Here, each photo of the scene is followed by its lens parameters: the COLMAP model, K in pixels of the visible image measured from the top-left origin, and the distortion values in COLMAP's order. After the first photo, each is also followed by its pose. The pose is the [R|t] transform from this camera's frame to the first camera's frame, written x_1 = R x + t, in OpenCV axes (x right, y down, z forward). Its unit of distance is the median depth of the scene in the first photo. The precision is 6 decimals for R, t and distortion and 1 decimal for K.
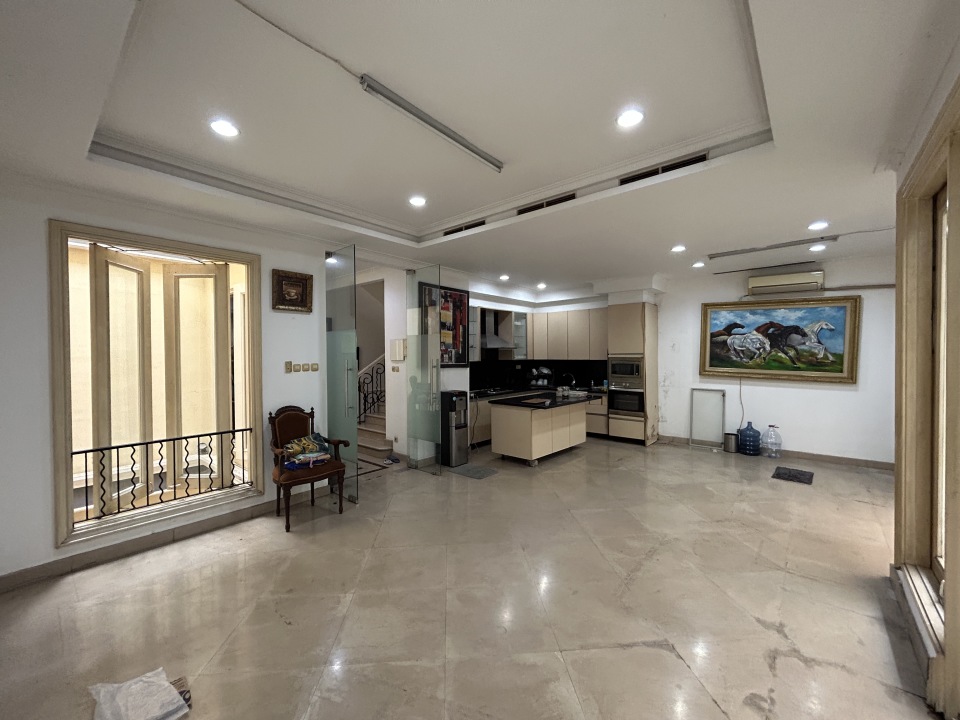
lens RADIAL K [[388.4, 0, 475.3], [0, 388.4, 356.9], [0, 0, 1]] dist [-0.000561, -0.000289]
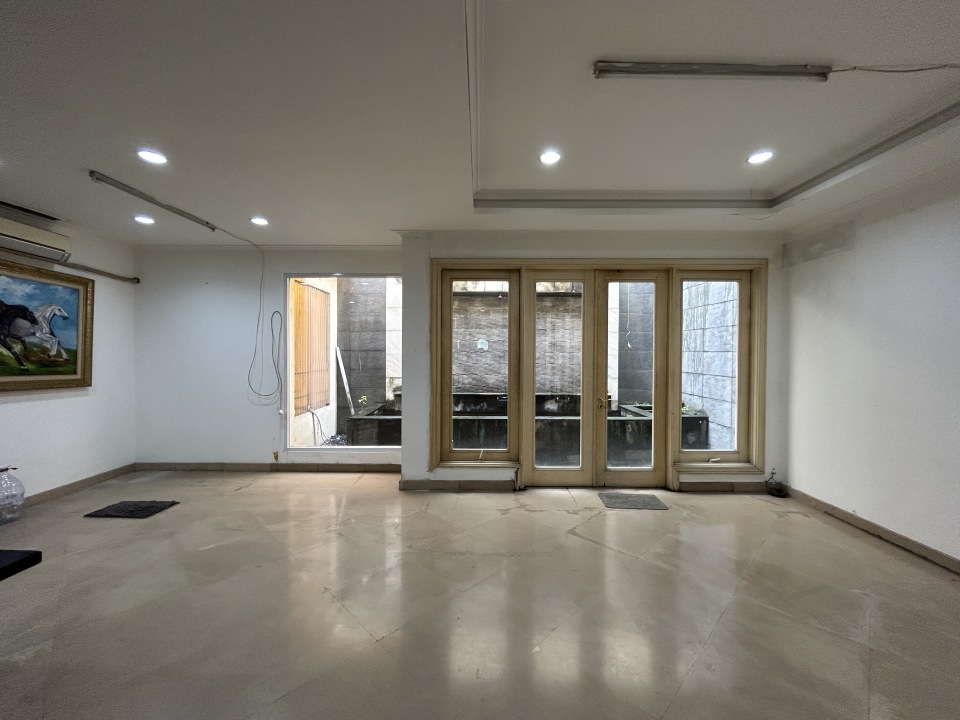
lens RADIAL K [[388.4, 0, 479.4], [0, 388.4, 358.0], [0, 0, 1]] dist [-0.000561, -0.000289]
pose [[-0.652473, -0.004316, 0.757800, -0.172548], [0.006256, 0.999919, 0.011081, 0.004650], [-0.757786, 0.011971, -0.652393, 0.865538]]
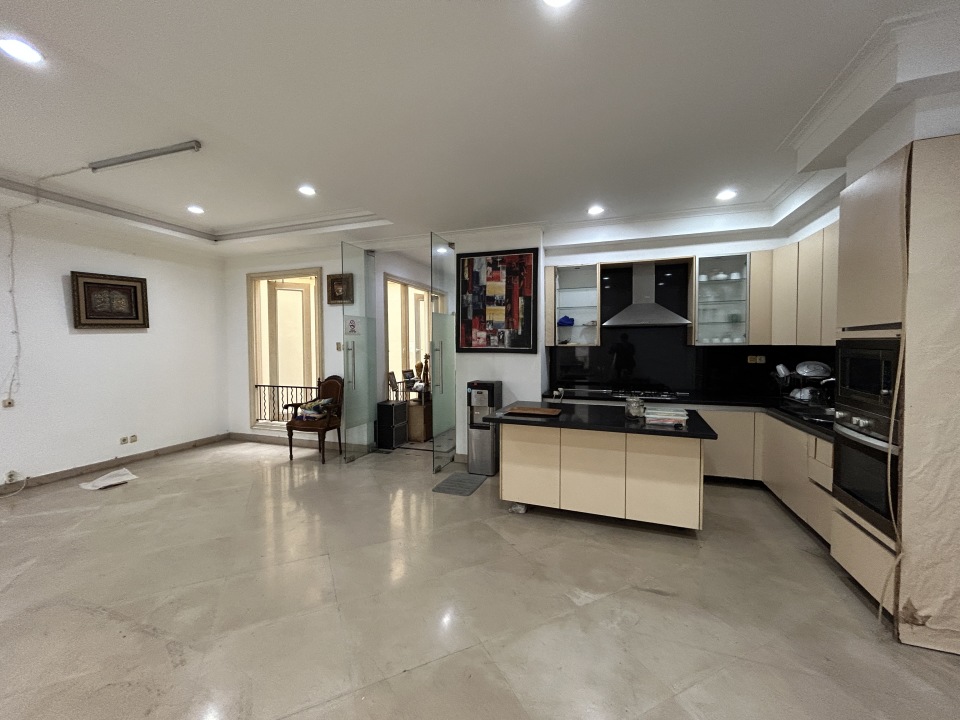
lens RADIAL K [[388.4, 0, 477.6], [0, 388.4, 355.0], [0, 0, 1]] dist [-0.000561, -0.000289]
pose [[0.369353, 0.031090, -0.928769, 0.686165], [-0.005828, 0.999498, 0.031140, 0.008356], [0.929271, -0.006089, 0.369349, 0.697598]]
